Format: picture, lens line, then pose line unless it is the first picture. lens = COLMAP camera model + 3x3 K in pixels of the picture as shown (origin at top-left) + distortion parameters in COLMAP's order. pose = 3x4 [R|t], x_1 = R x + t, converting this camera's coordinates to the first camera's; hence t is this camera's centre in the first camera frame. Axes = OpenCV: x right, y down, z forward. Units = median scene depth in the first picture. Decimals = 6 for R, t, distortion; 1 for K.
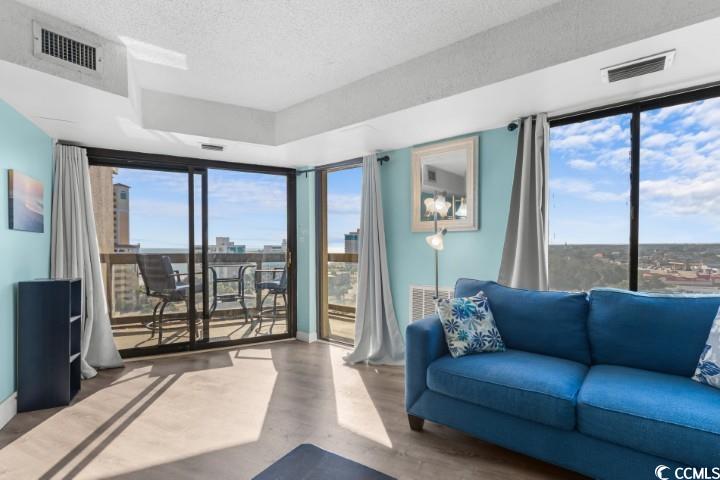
lens RADIAL K [[335.8, 0, 361.9], [0, 335.8, 242.9], [0, 0, 1]] dist [-0.001347, -0.000394]
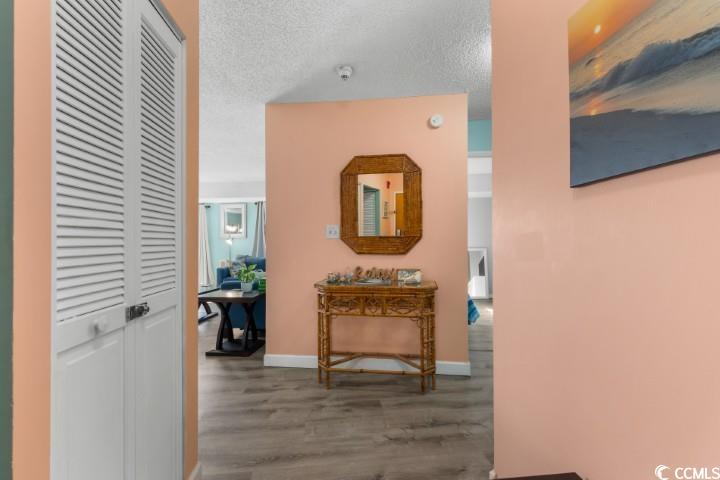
lens RADIAL K [[335.8, 0, 360.1], [0, 335.8, 242.3], [0, 0, 1]] dist [-0.001347, -0.000394]
pose [[0.872055, -0.000261, 0.489407, -0.184168], [0.003553, 0.999977, -0.005799, 0.017054], [-0.489394, 0.006796, 0.872036, -1.873080]]
